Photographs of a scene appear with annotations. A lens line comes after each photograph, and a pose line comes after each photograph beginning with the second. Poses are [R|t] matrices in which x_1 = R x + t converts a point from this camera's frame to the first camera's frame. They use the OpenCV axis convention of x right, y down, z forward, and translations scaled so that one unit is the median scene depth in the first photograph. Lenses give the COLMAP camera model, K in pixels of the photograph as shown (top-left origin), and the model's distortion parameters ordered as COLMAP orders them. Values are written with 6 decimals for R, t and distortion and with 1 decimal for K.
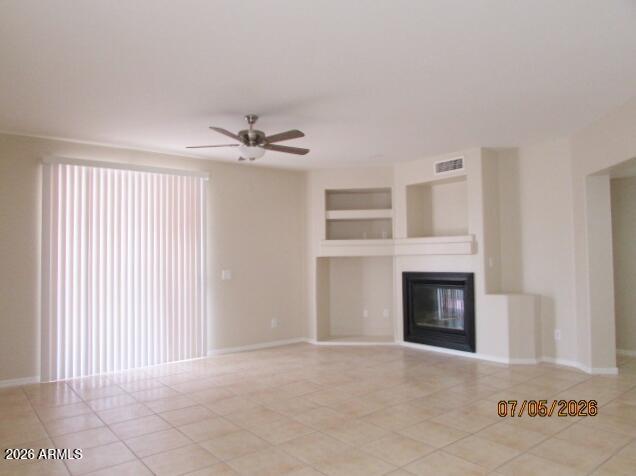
lens RADIAL K [[453.9, 0, 314.7], [0, 453.9, 238.3], [0, 0, 1]] dist [-0.034527, -0.001763]
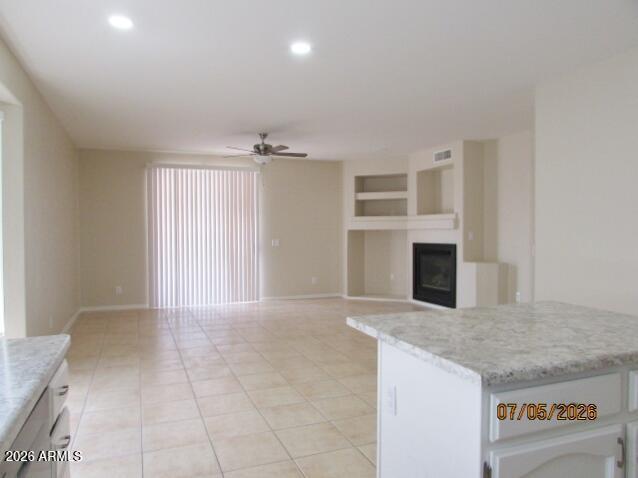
lens RADIAL K [[455.4, 0, 315.7], [0, 455.4, 239.3], [0, 0, 1]] dist [-0.034527, -0.001763]
pose [[0.955474, 0.015099, -0.294690, 0.337417], [0.003694, 0.998000, 0.063114, -0.015528], [0.295053, -0.061392, 0.953506, -0.273276]]
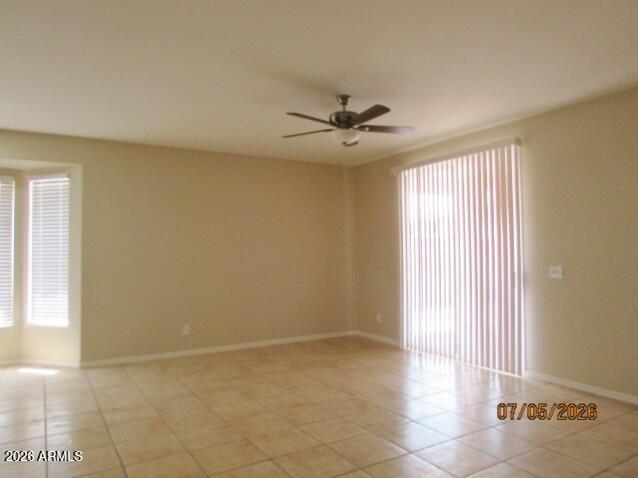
lens RADIAL K [[455.4, 0, 315.7], [0, 455.4, 239.3], [0, 0, 1]] dist [-0.034527, -0.001763]
pose [[-0.120688, -0.017345, -0.992539, 0.561342], [0.050270, 0.998458, -0.023561, 0.030025], [0.991417, -0.052738, -0.119630, 0.754145]]
